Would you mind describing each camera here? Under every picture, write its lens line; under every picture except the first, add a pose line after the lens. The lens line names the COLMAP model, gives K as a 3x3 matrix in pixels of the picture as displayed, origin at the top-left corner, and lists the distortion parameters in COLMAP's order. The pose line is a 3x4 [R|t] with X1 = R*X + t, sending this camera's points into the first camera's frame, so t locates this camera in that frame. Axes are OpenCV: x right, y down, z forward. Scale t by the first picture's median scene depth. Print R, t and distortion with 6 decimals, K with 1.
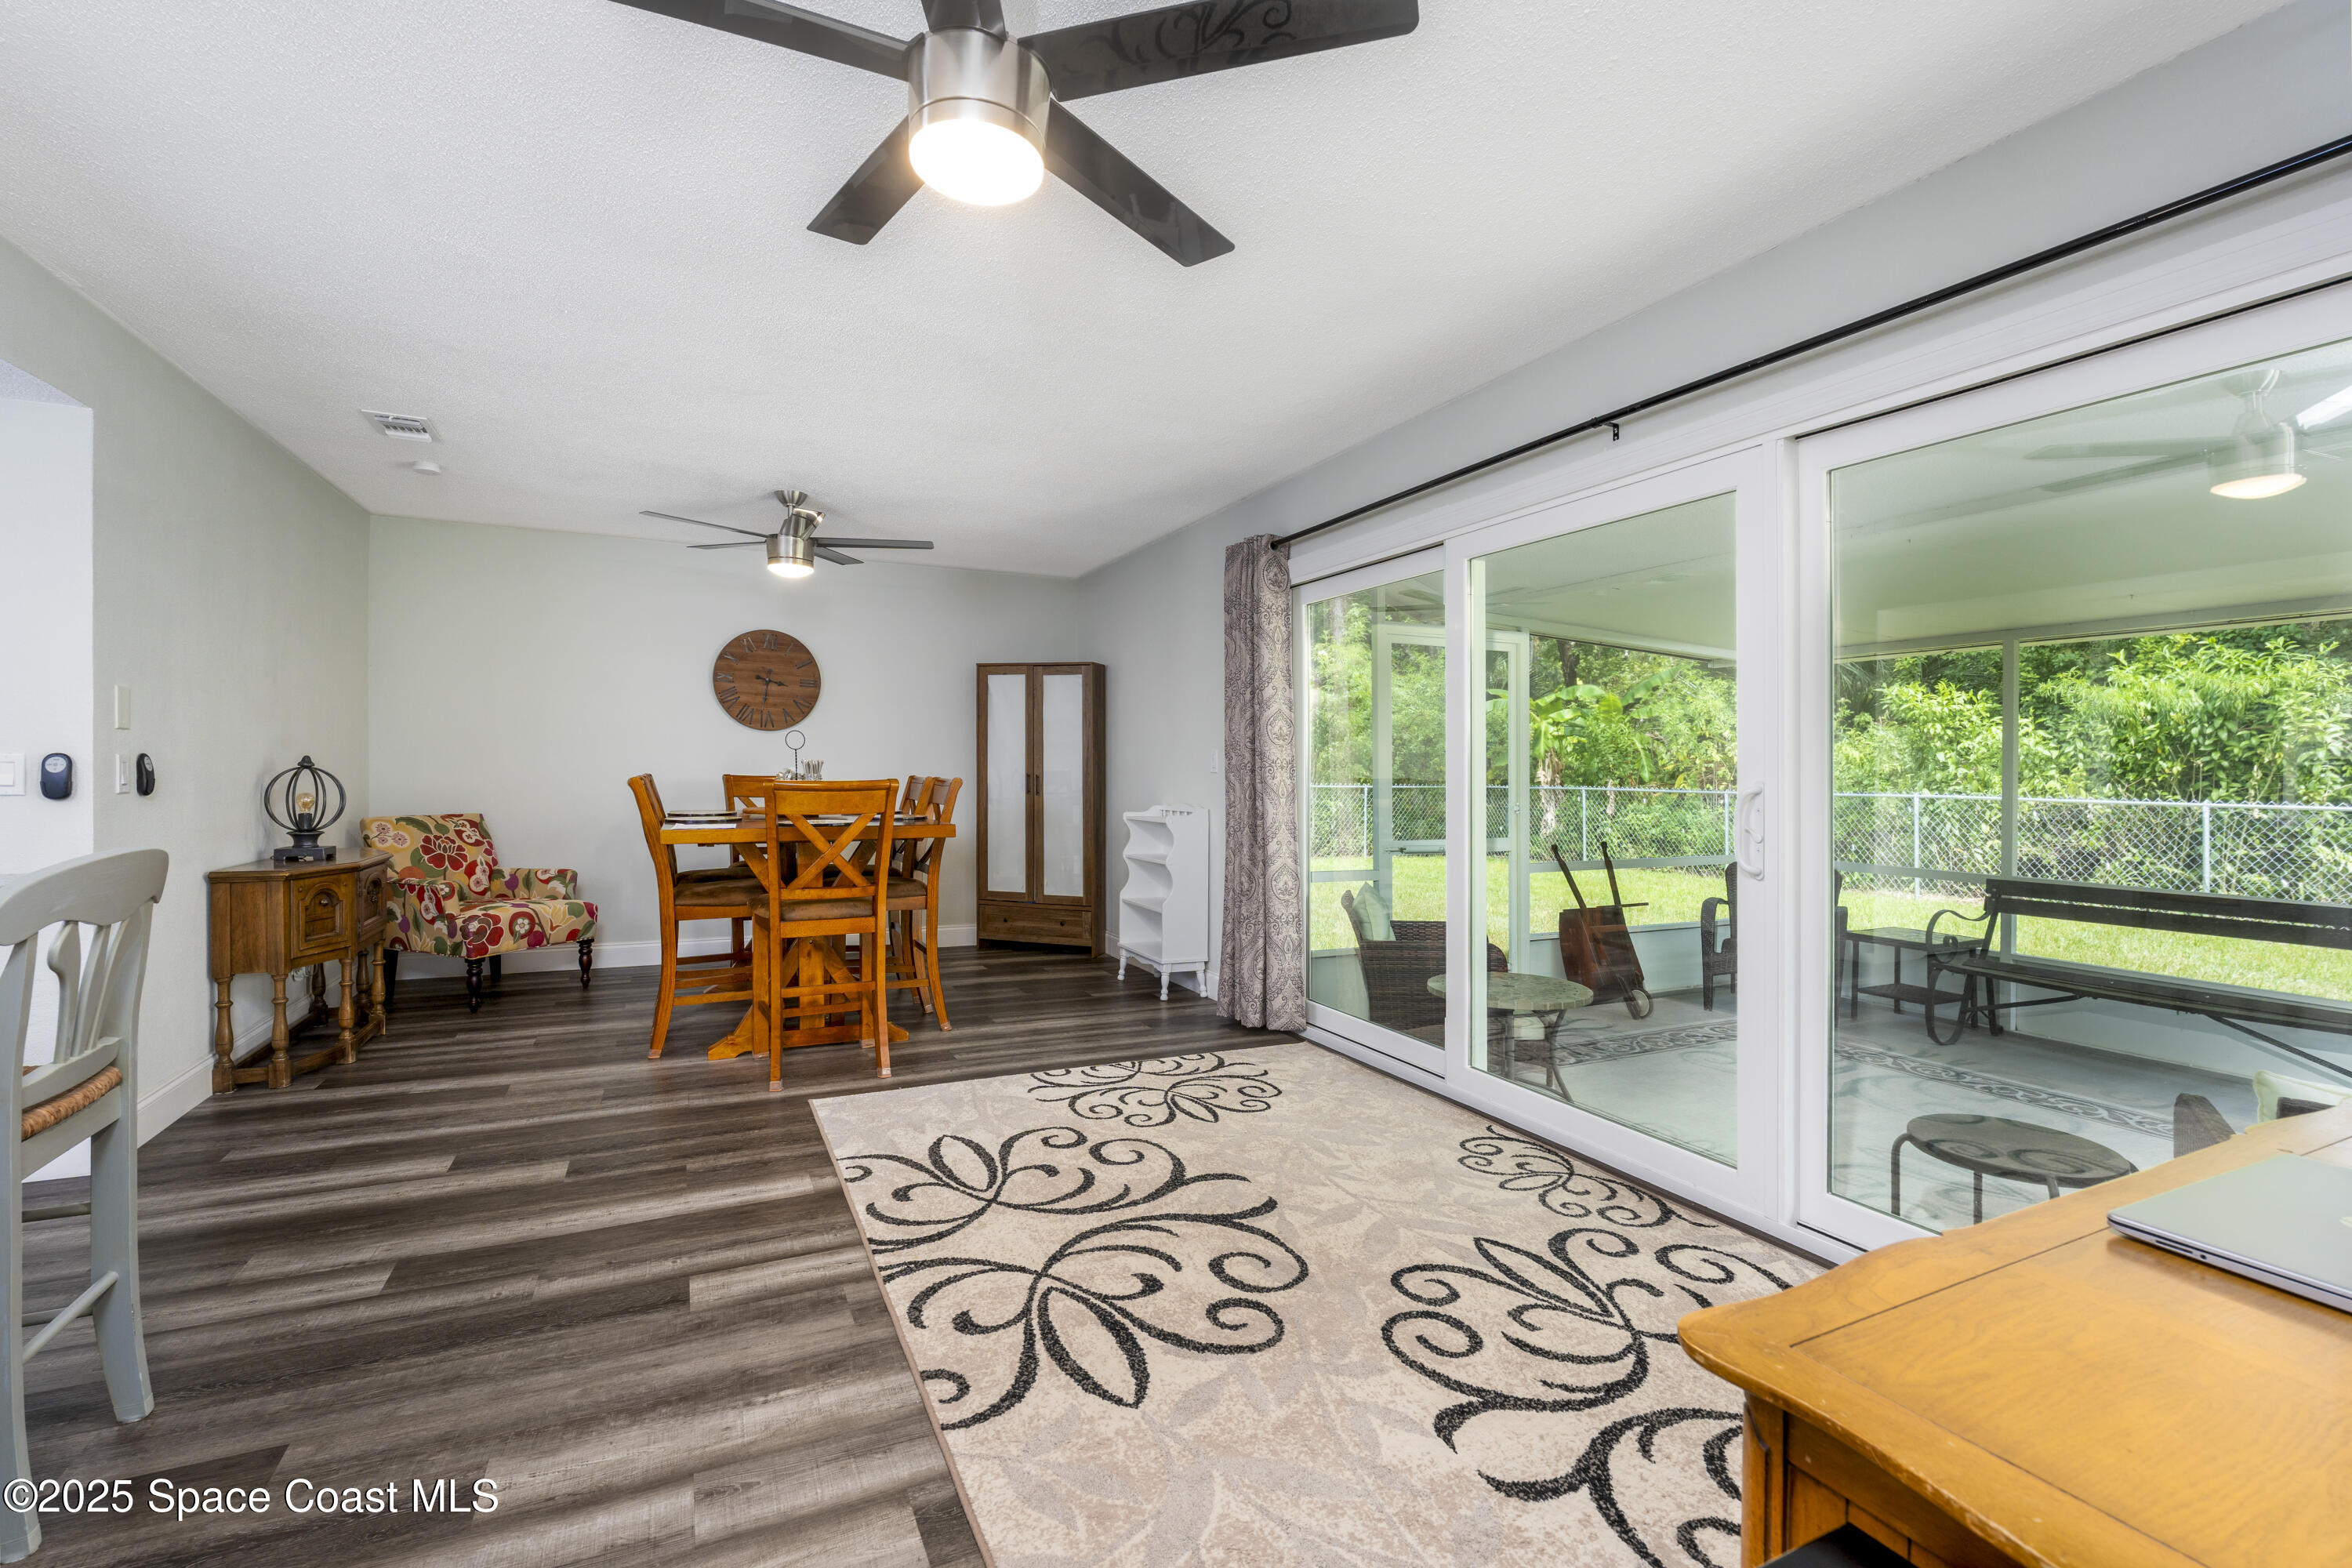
lens RADIAL K [[1061.1, 0, 1172.5], [0, 1061.1, 775.6], [0, 0, 1]] dist [-0.005359, -0.000009]
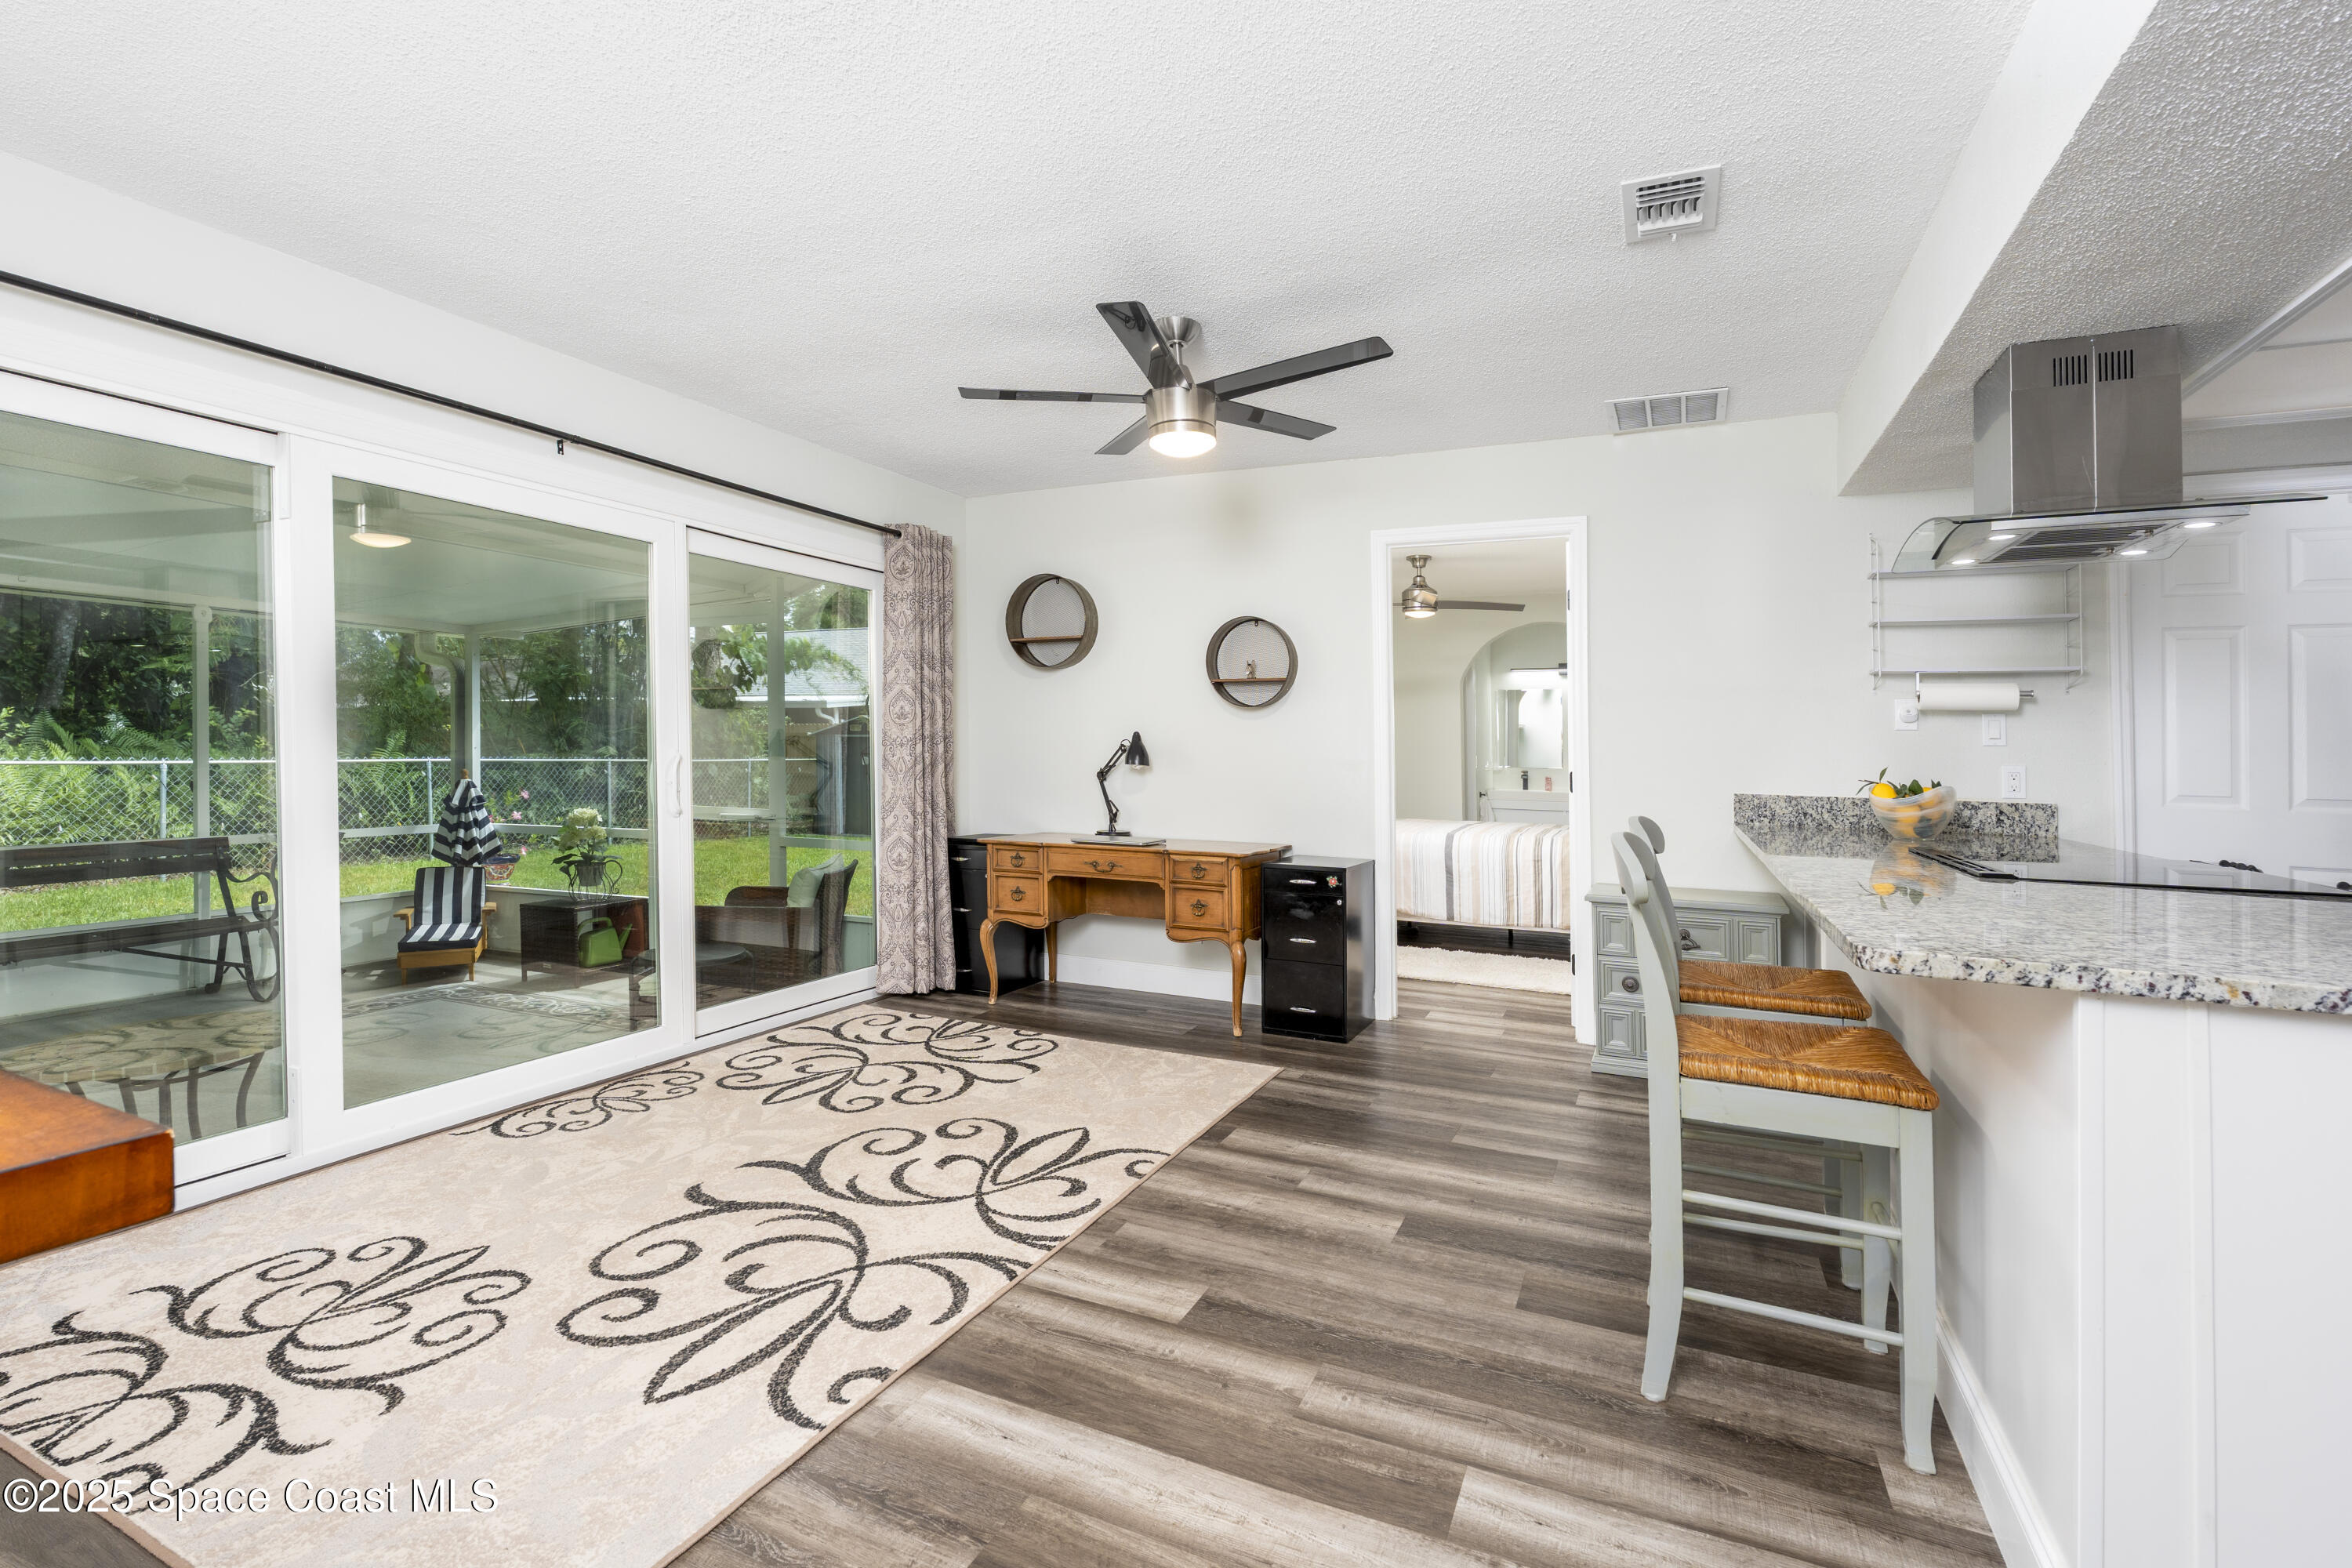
lens RADIAL K [[1061.1, 0, 1173.8], [0, 1061.1, 769.6], [0, 0, 1]] dist [-0.005359, -0.000009]
pose [[-0.641406, -0.030831, 0.766582, -0.662993], [-0.013269, 0.999489, 0.029096, -0.017395], [-0.767087, 0.008490, -0.641487, 0.921620]]
